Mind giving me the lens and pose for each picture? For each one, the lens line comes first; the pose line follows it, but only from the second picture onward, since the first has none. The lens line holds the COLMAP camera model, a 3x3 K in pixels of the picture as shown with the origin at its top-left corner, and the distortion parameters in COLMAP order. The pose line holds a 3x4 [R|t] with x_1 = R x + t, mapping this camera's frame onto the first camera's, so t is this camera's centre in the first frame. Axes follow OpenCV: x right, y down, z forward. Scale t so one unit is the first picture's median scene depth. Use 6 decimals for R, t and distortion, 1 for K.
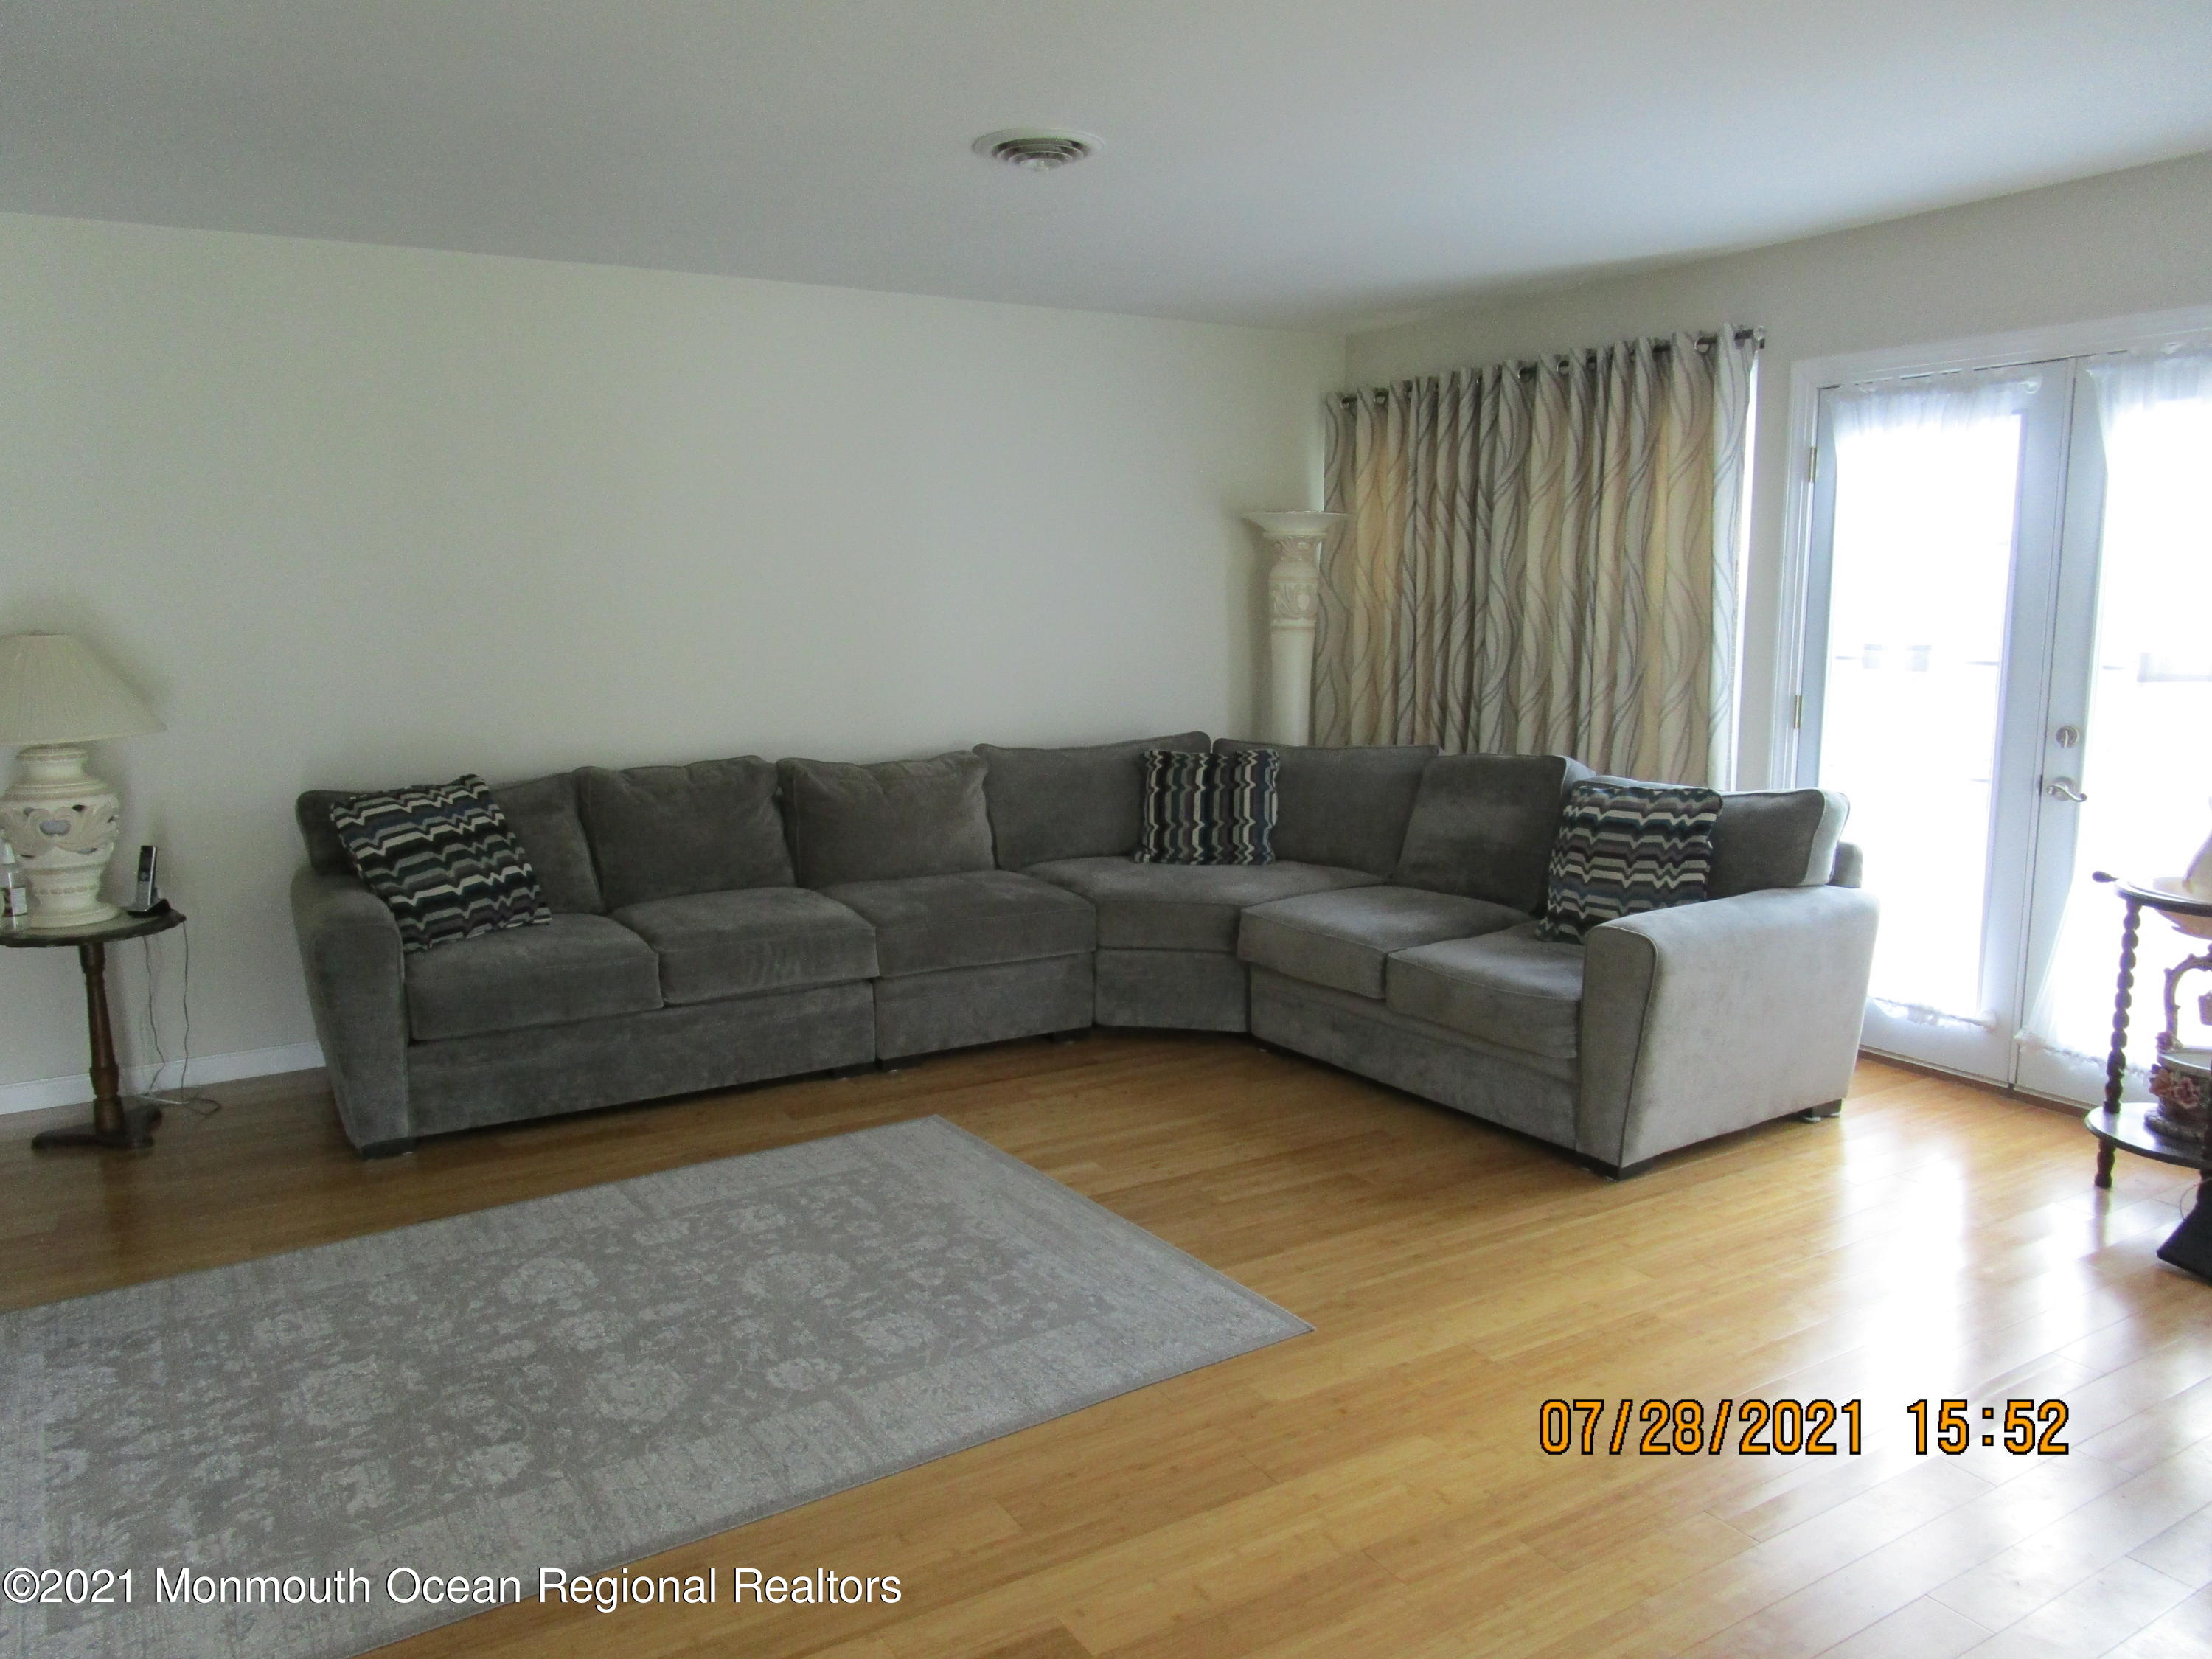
lens RADIAL K [[1596.2, 0, 1095.7], [0, 1596.2, 834.3], [0, 0, 1]] dist [-0.011815, 0.003934]
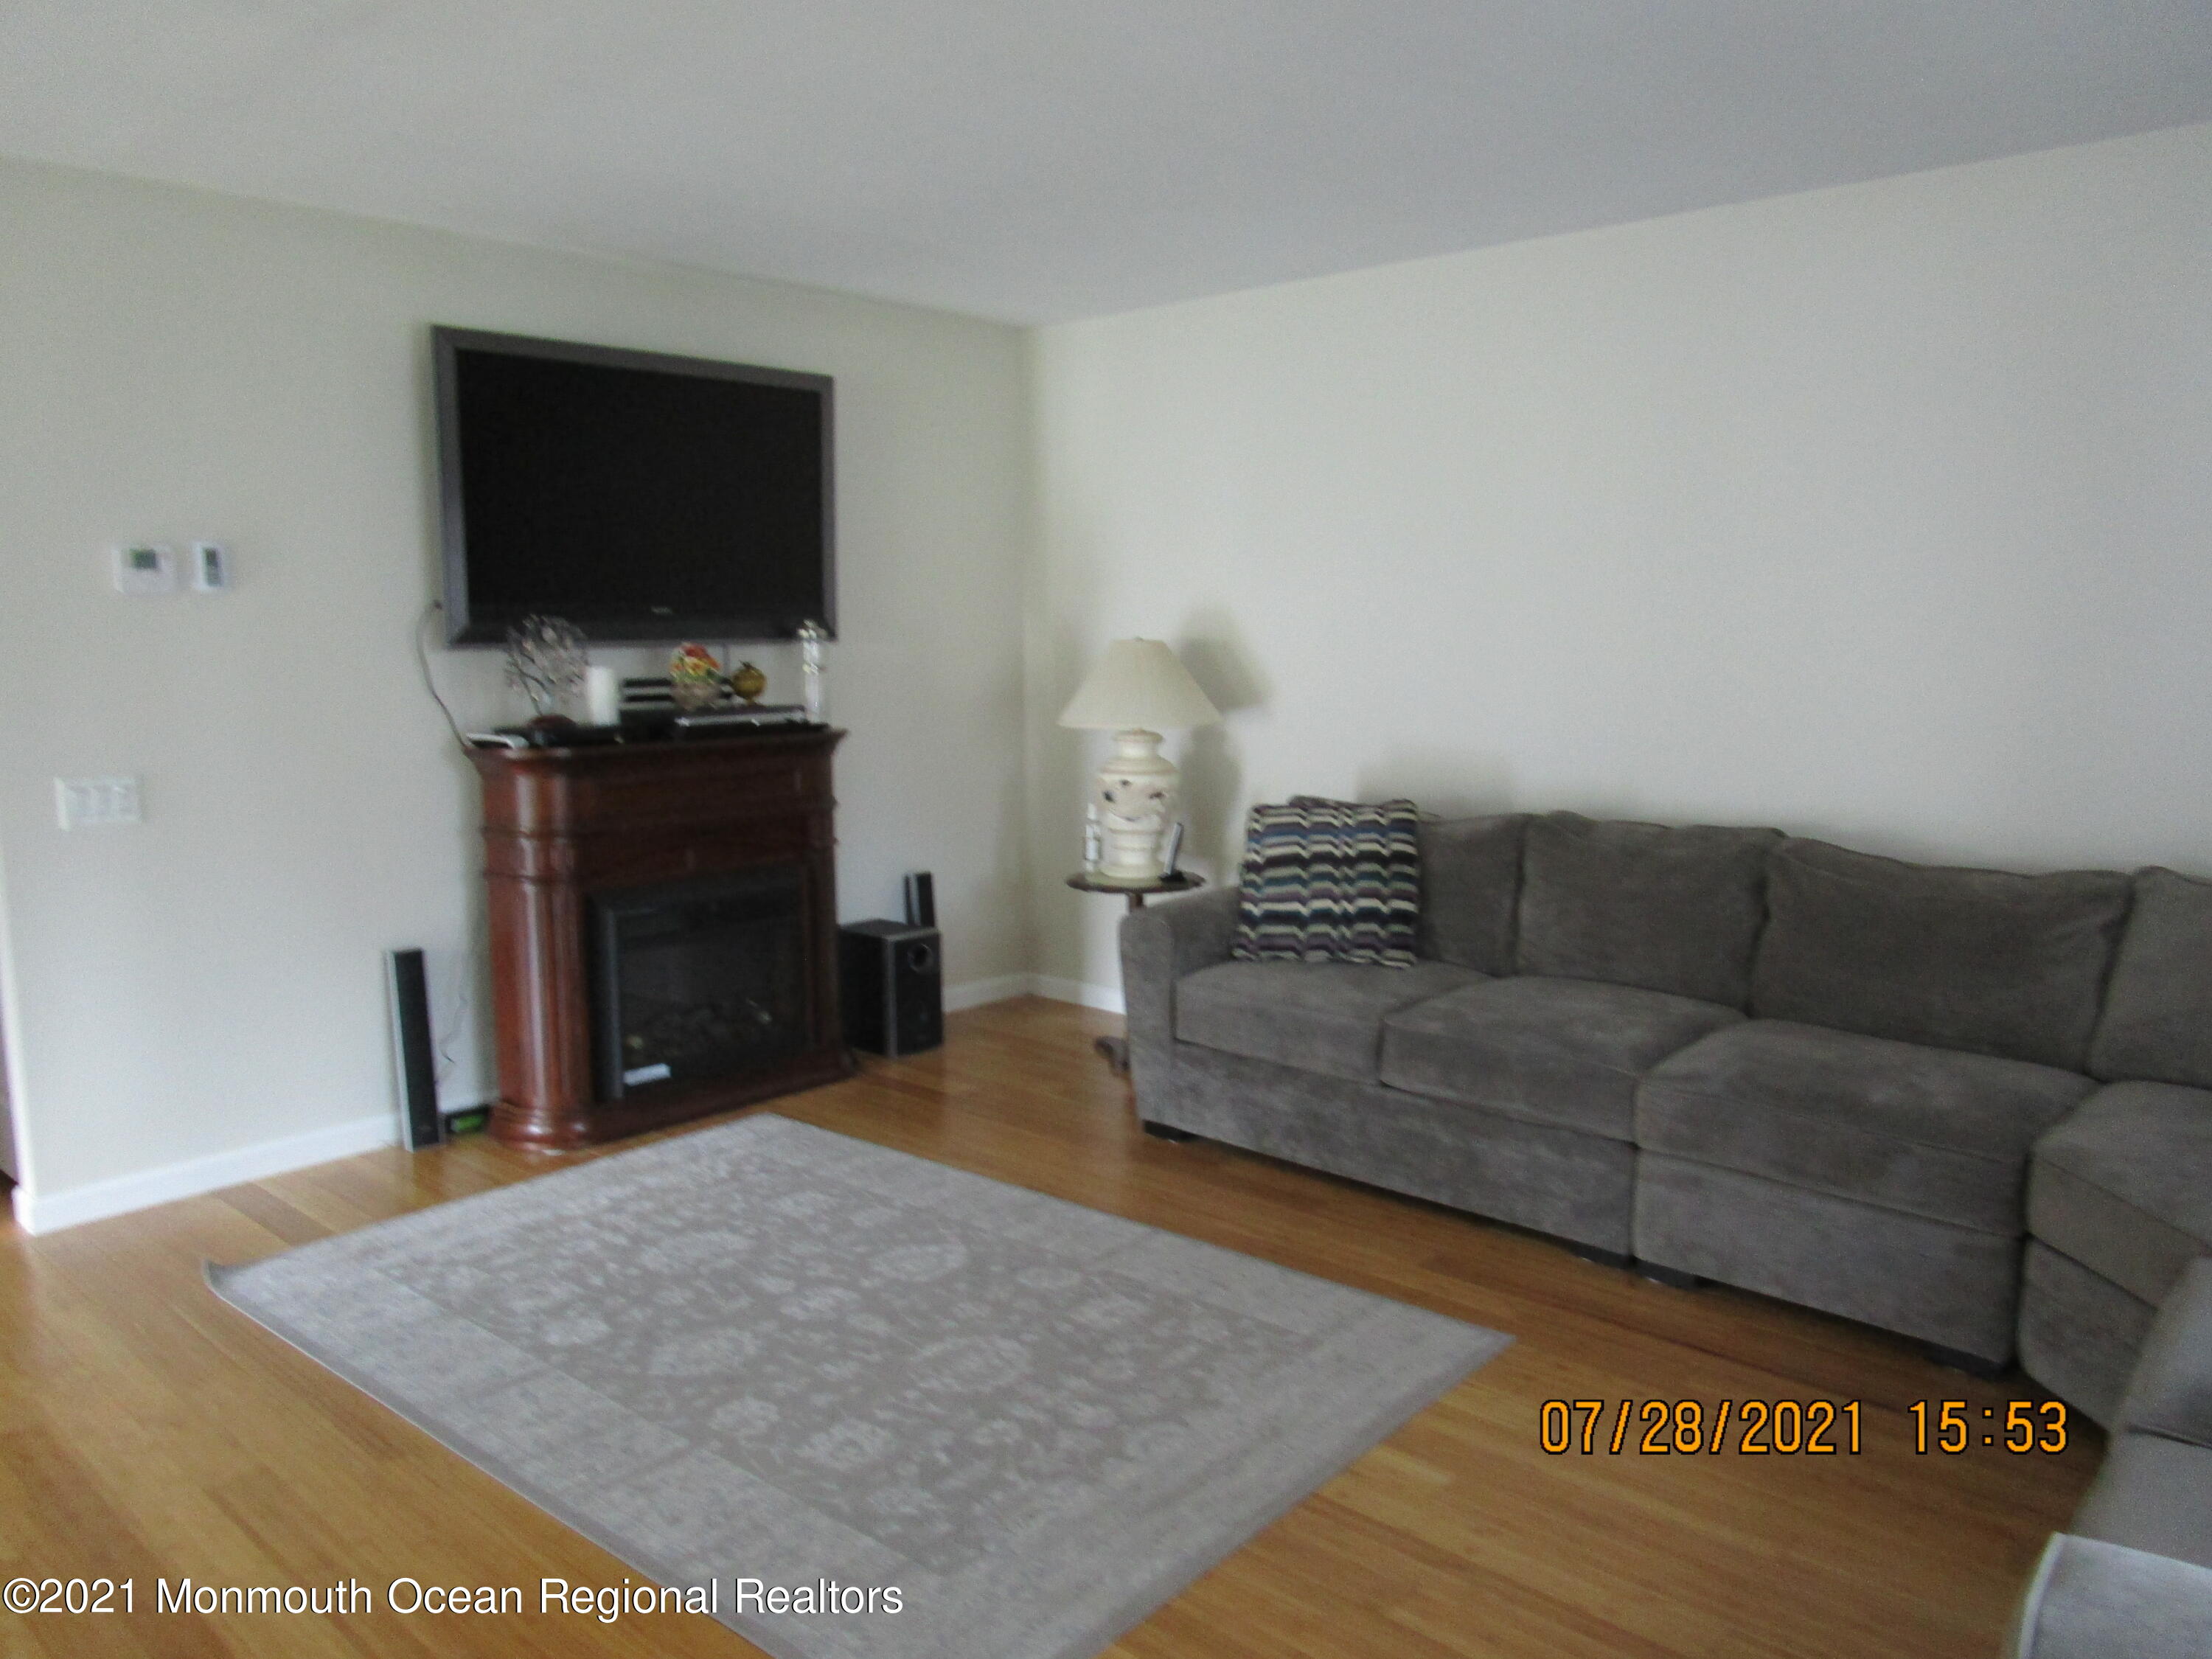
lens RADIAL K [[1596.2, 0, 1097.1], [0, 1596.2, 823.4], [0, 0, 1]] dist [-0.011815, 0.003934]
pose [[0.295512, 0.131903, -0.946189, 0.622961], [-0.147715, 0.984820, 0.091155, -0.113345], [0.943850, 0.112829, 0.310511, 0.720511]]
